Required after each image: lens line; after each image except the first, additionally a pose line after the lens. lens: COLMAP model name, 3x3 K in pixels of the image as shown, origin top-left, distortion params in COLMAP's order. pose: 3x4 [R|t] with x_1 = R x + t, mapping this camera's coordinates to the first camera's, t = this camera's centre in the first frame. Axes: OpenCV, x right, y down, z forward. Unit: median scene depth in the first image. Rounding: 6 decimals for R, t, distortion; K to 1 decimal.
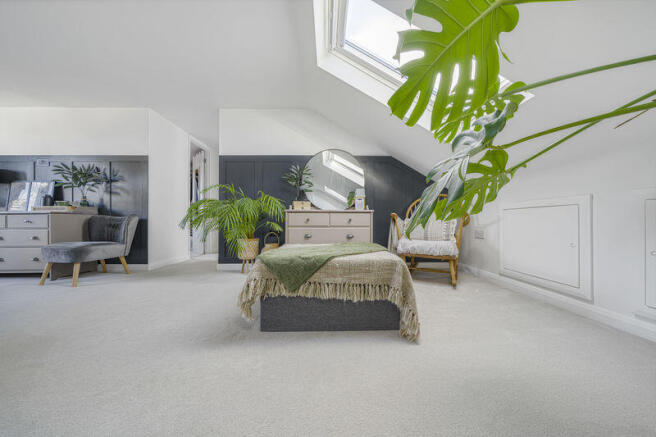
lens RADIAL K [[218.6, 0, 330.7], [0, 218.6, 217.8], [0, 0, 1]] dist [-0.000423, -0.000080]
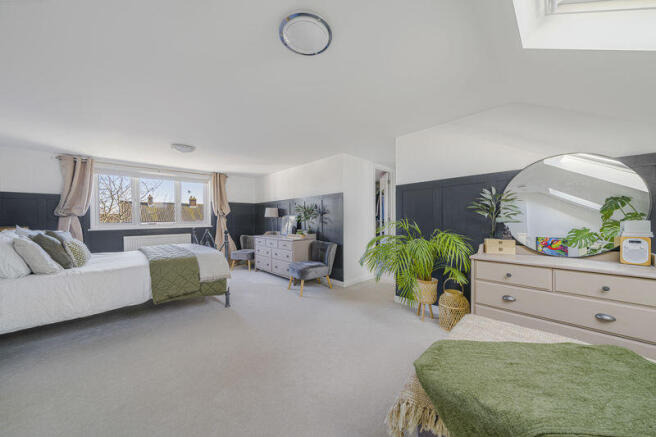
lens RADIAL K [[224.8, 0, 331.2], [0, 224.8, 220.3], [0, 0, 1]] dist [-0.002758, -0.000118]
pose [[0.692370, -0.003553, -0.721534, 0.015550], [0.005672, 0.999984, 0.000518, -0.140058], [0.721520, -0.004452, 0.692379, 0.099500]]
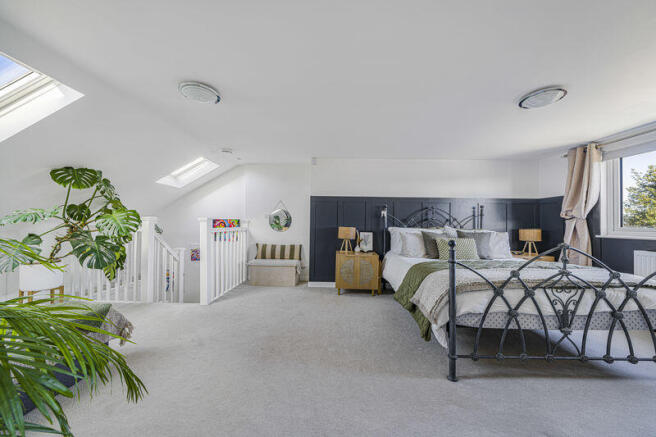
lens RADIAL K [[224.8, 0, 331.2], [0, 224.8, 220.3], [0, 0, 1]] dist [-0.002758, -0.000118]
pose [[-0.999873, -0.011466, 0.011057, -0.750994], [-0.011590, 0.999870, -0.011235, -0.138654], [-0.010927, -0.011361, -0.999876, 1.042507]]
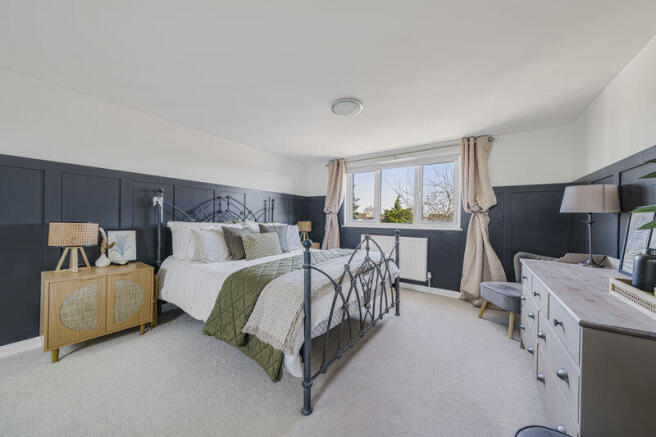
lens RADIAL K [[224.8, 0, 331.2], [0, 224.8, 220.3], [0, 0, 1]] dist [-0.002758, -0.000118]
pose [[-0.563676, -0.000929, -0.825995, -0.706295], [-0.015853, 0.999827, 0.009694, -0.141756], [0.825844, 0.018559, -0.563594, 0.761019]]
